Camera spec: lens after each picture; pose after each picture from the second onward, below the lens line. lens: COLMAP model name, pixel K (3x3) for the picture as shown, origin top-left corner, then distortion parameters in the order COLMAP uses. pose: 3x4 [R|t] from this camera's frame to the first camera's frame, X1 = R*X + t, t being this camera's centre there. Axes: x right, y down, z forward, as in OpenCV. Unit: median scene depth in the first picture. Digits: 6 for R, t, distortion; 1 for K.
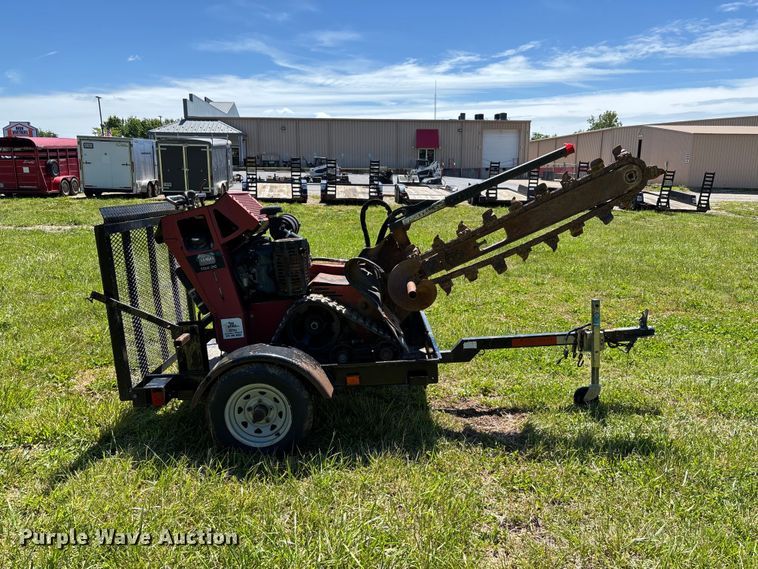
lens RADIAL K [[575.5, 0, 383.7], [0, 575.5, 287.3], [0, 0, 1]] dist [0.047869, -0.057700]
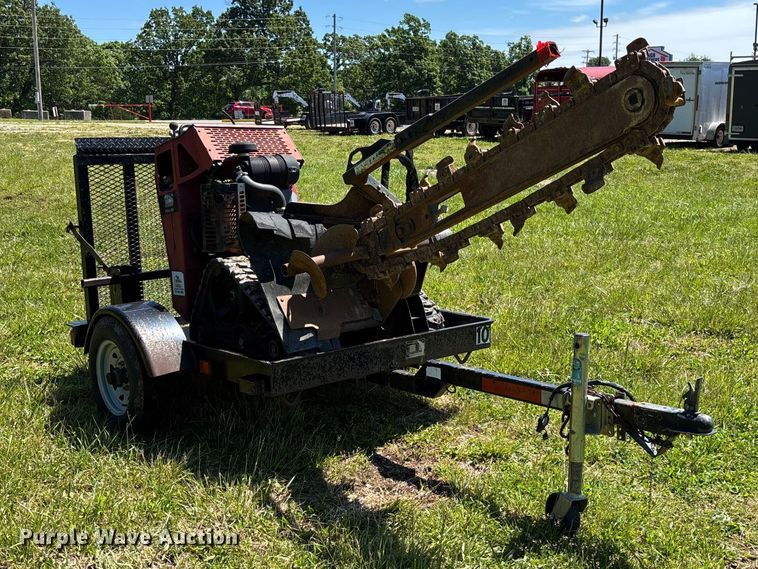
lens RADIAL K [[858.2, 0, 420.5], [0, 858.2, 300.3], [0, 0, 1]] dist [0.016995, 0.010806]
pose [[0.669273, 0.153862, -0.726912, 0.136588], [-0.140250, 0.986898, 0.079763, -0.008520], [0.729660, 0.048566, 0.682083, 0.057975]]
